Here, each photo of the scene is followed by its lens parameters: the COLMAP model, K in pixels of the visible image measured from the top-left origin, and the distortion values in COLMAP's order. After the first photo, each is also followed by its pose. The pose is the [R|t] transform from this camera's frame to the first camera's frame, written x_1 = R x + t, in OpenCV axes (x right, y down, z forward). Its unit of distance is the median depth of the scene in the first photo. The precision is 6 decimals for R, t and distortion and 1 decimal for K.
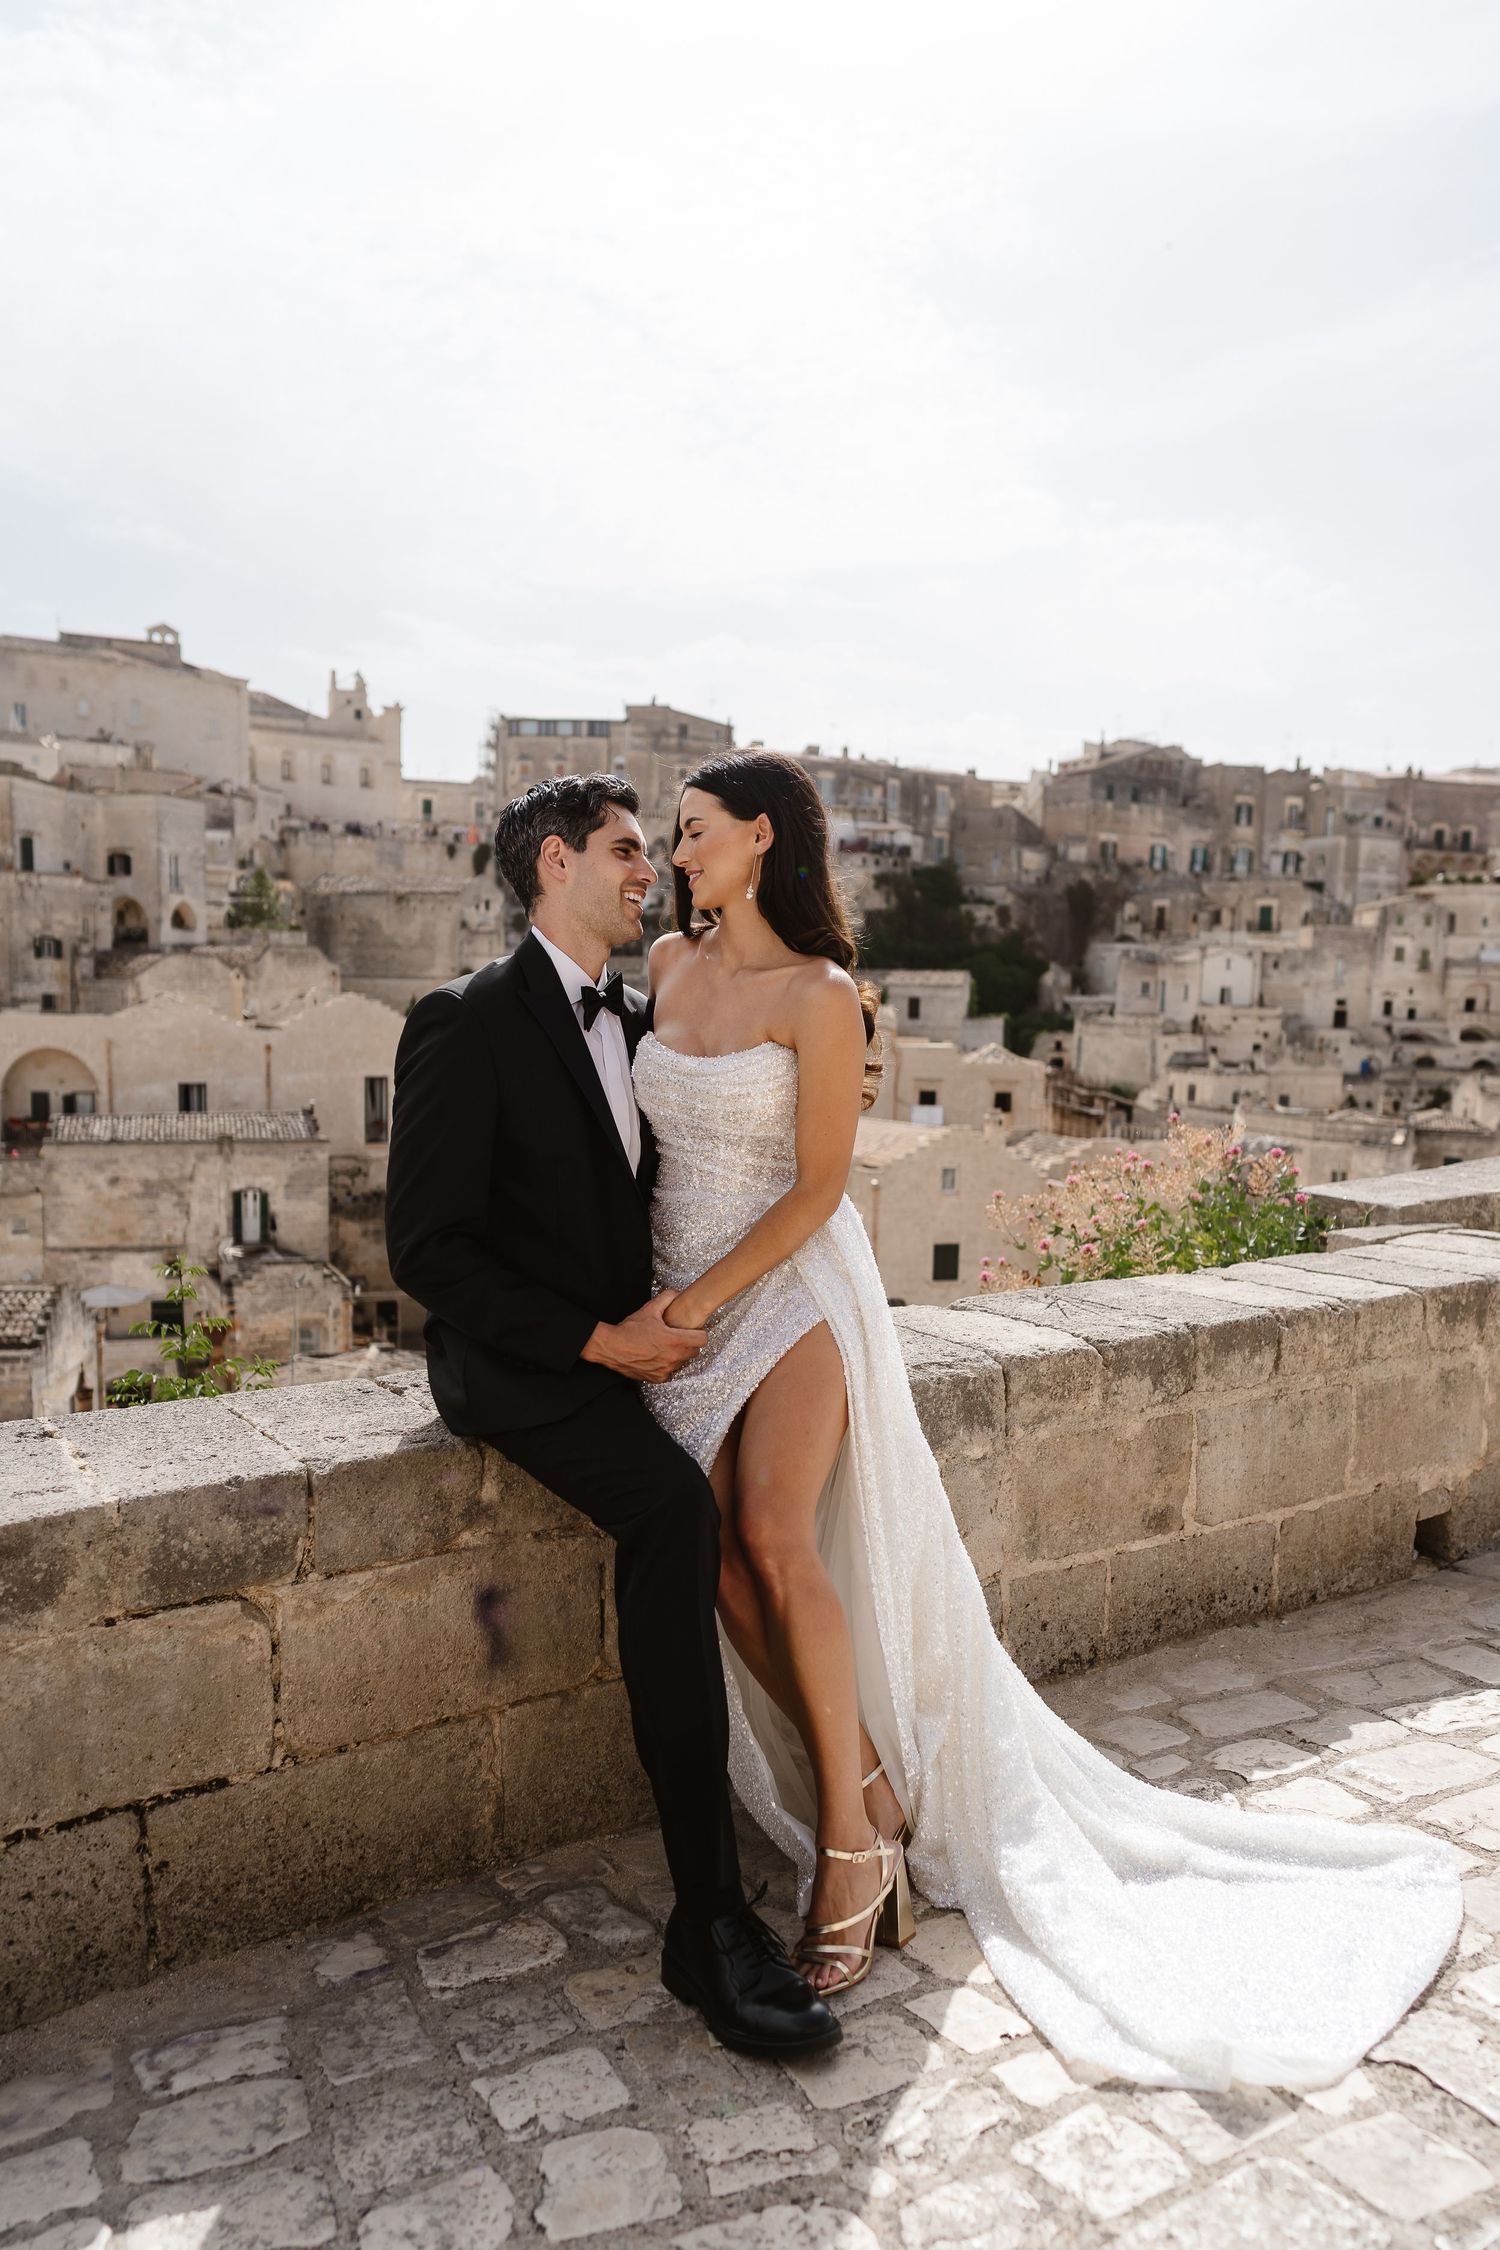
lens RADIAL K [[1573.1, 0, 795.0], [0, 1573.1, 1172.8], [0, 0, 1]] dist [-0.004702, 0.001846]
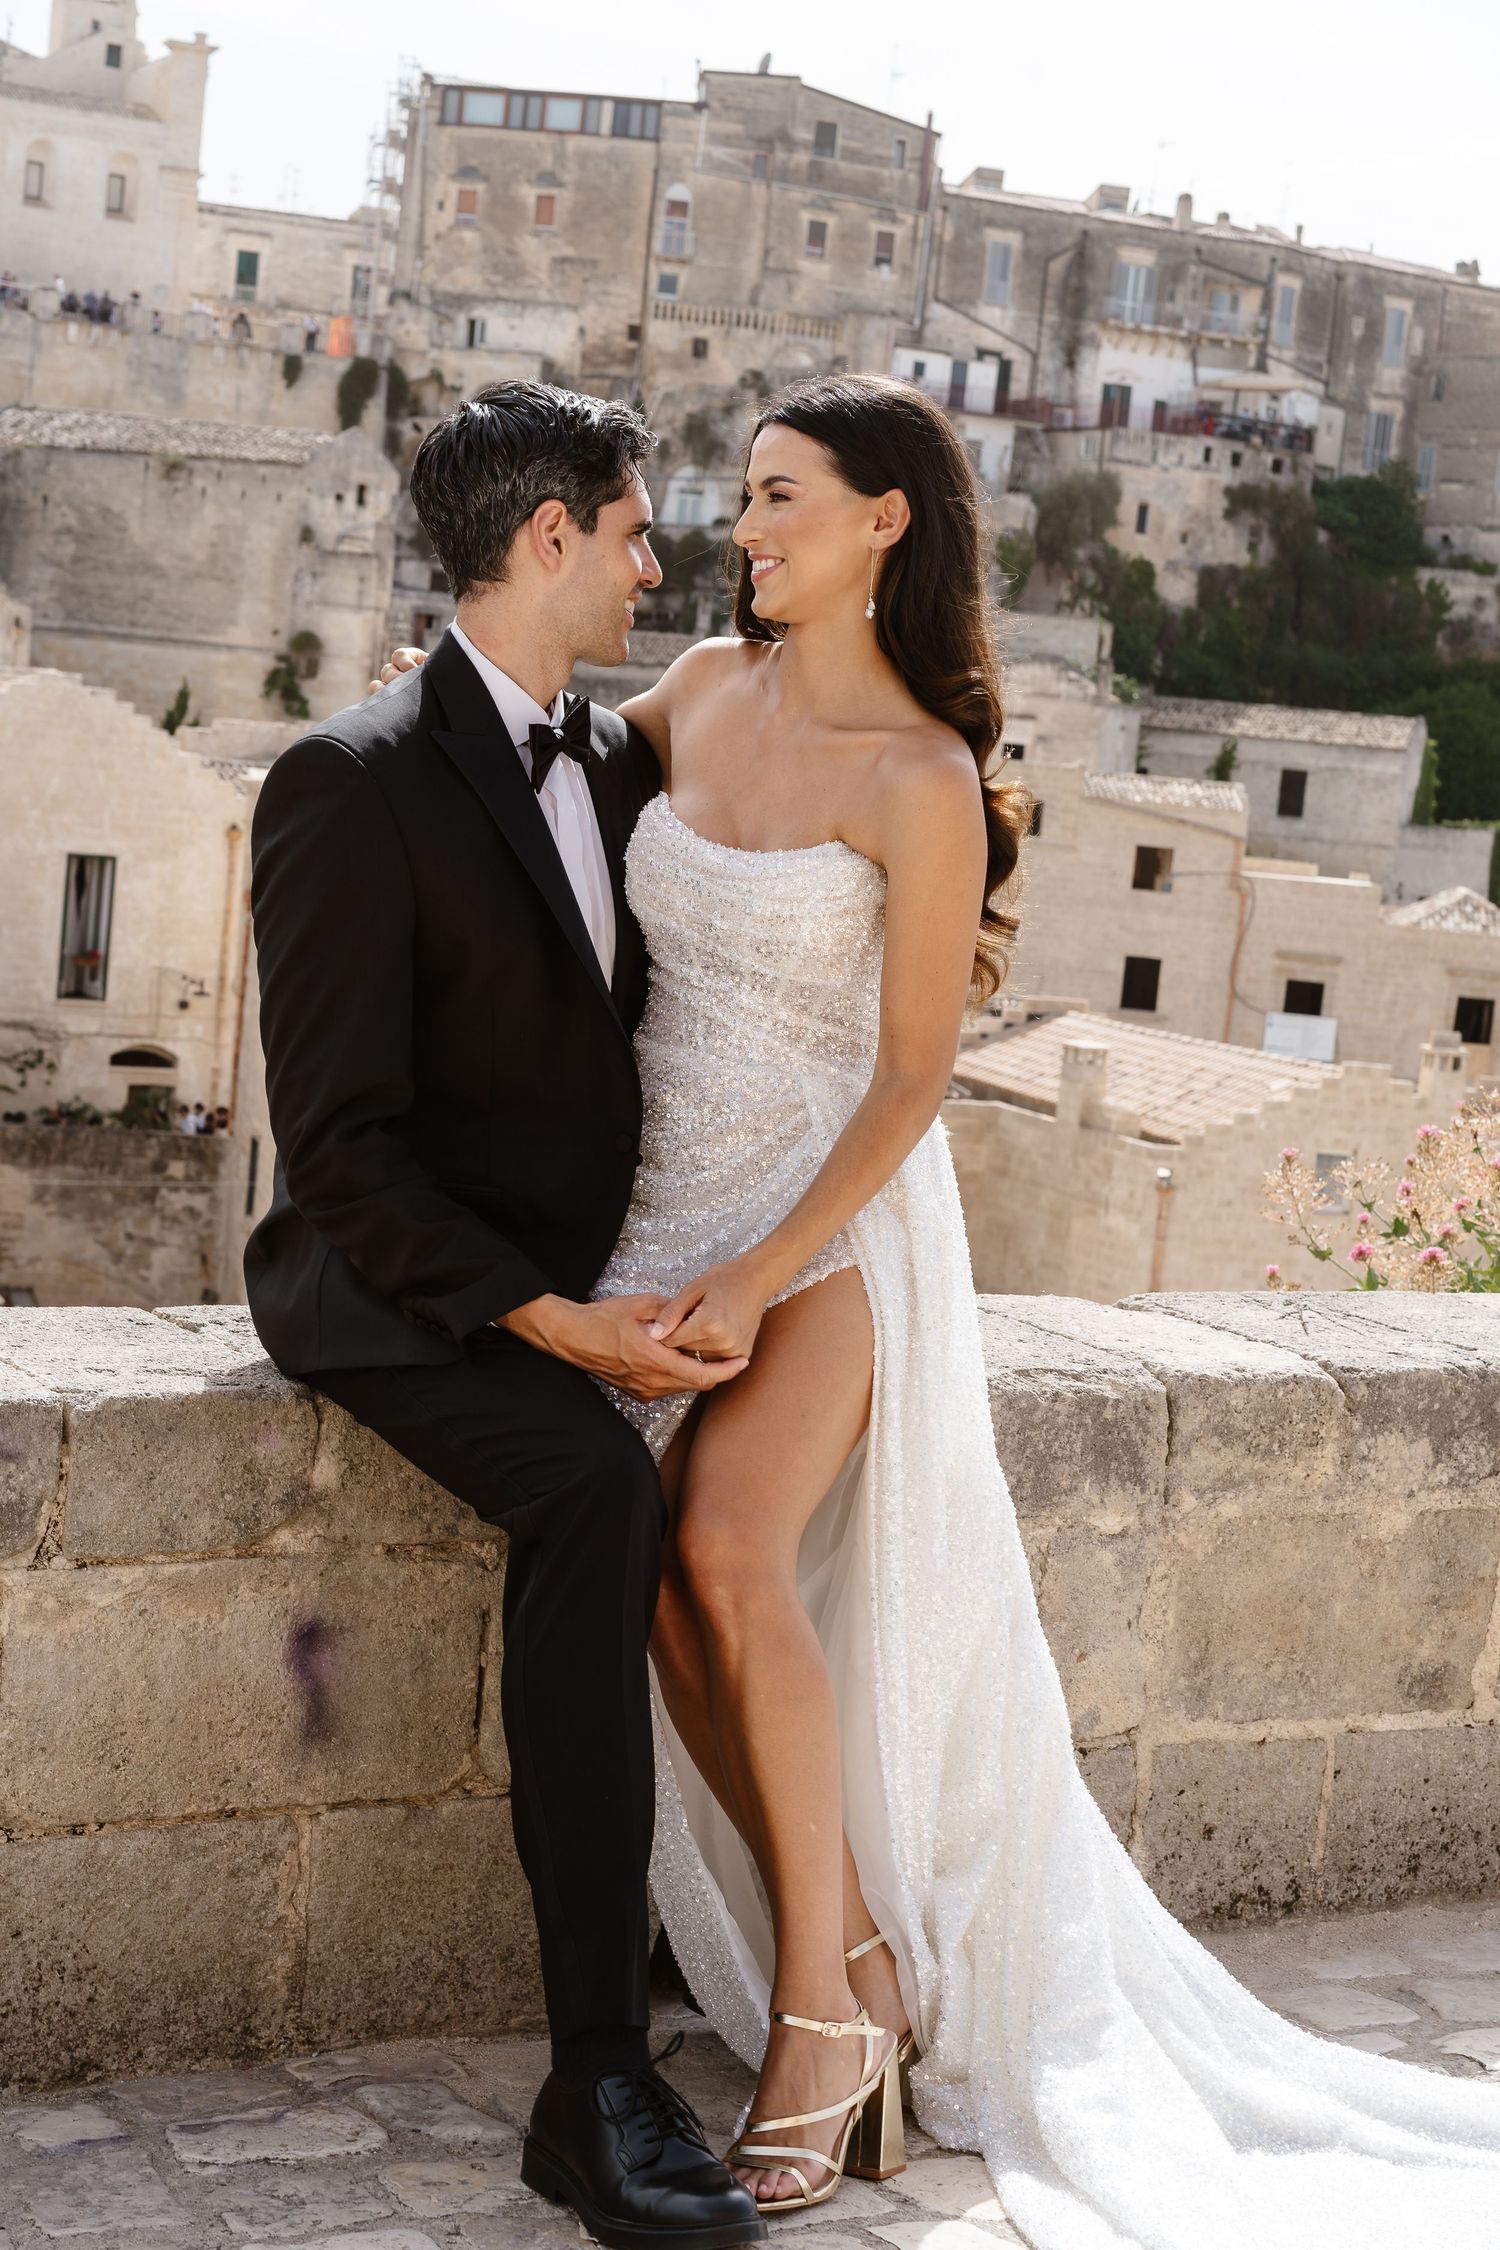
lens RADIAL K [[3542.5, 0, 754.8], [0, 3542.5, 1129.1], [0, 0, 1]] dist [0.009185, 0.005934]
pose [[0.994341, 0.081395, -0.068264, 0.056700], [-0.081494, 0.996673, 0.001345, 0.033453], [0.068146, 0.004225, 0.997666, -0.358406]]
